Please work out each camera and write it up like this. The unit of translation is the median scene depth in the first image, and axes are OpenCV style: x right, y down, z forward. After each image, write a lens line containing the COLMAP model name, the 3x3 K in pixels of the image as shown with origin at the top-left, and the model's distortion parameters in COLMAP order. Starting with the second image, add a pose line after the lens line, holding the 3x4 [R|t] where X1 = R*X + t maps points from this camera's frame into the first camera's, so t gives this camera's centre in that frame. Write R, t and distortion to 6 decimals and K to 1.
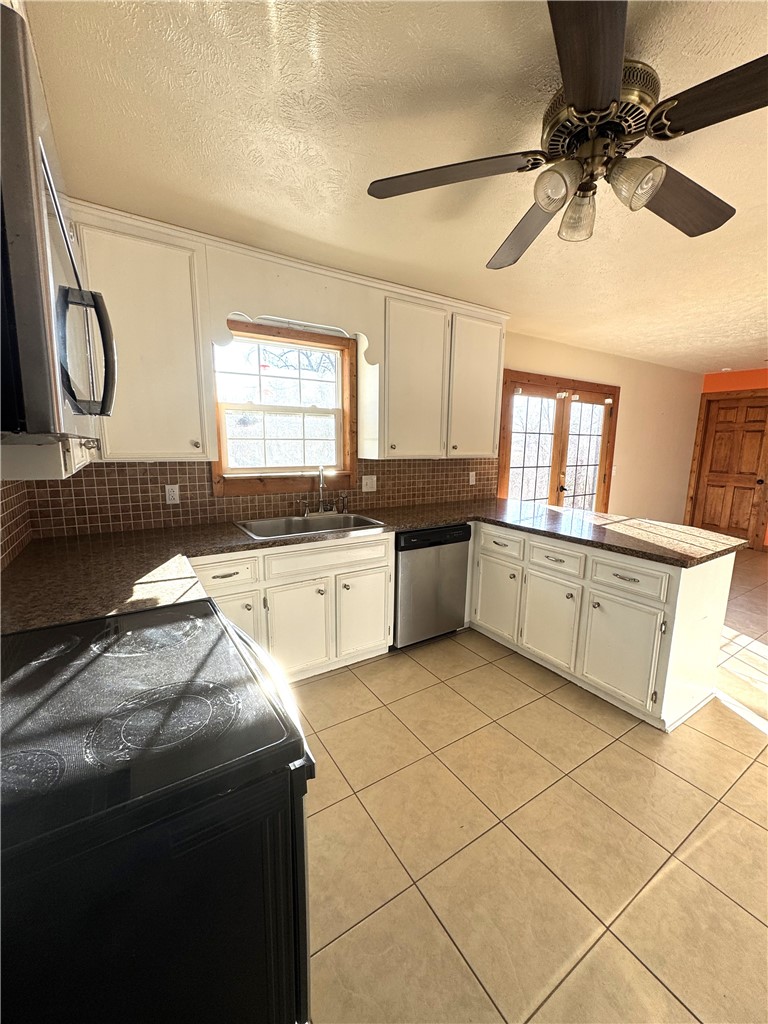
lens RADIAL K [[407.0, 0, 384.5], [0, 407.0, 509.4], [0, 0, 1]] dist [-0.000917, -0.000051]
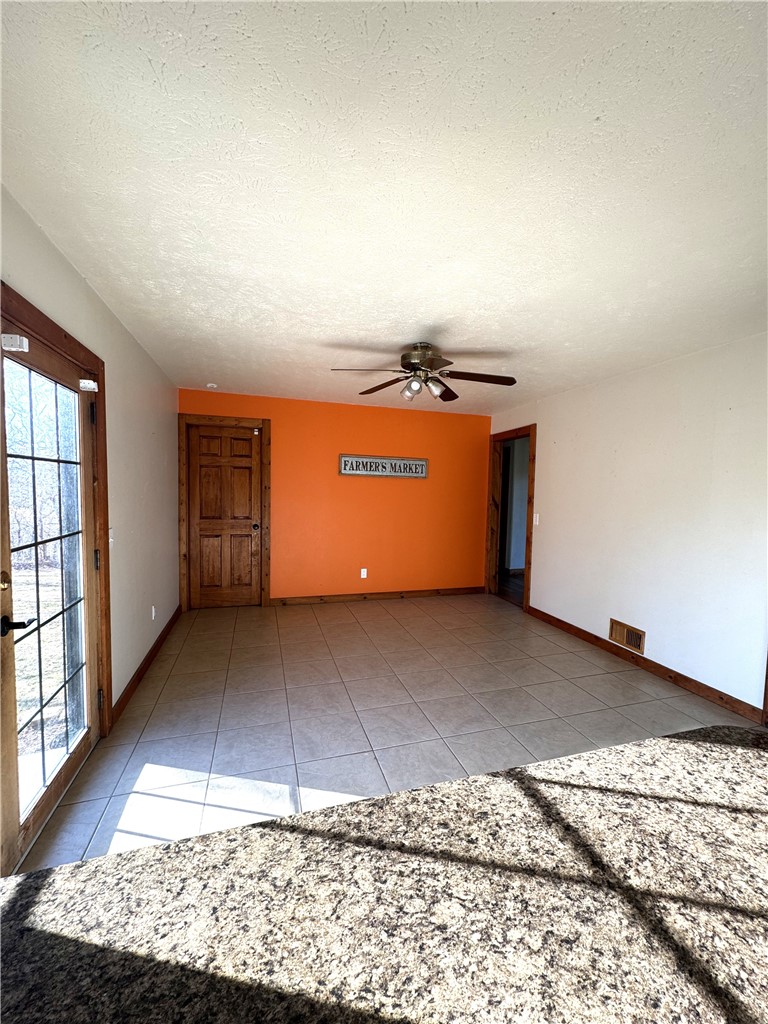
lens RADIAL K [[407.0, 0, 384.7], [0, 407.0, 512.6], [0, 0, 1]] dist [-0.000917, -0.000051]
pose [[0.263898, -0.066067, 0.962285, 0.167919], [0.140138, 0.989692, 0.029517, -0.081109], [-0.954316, 0.127064, 0.270436, 0.486237]]
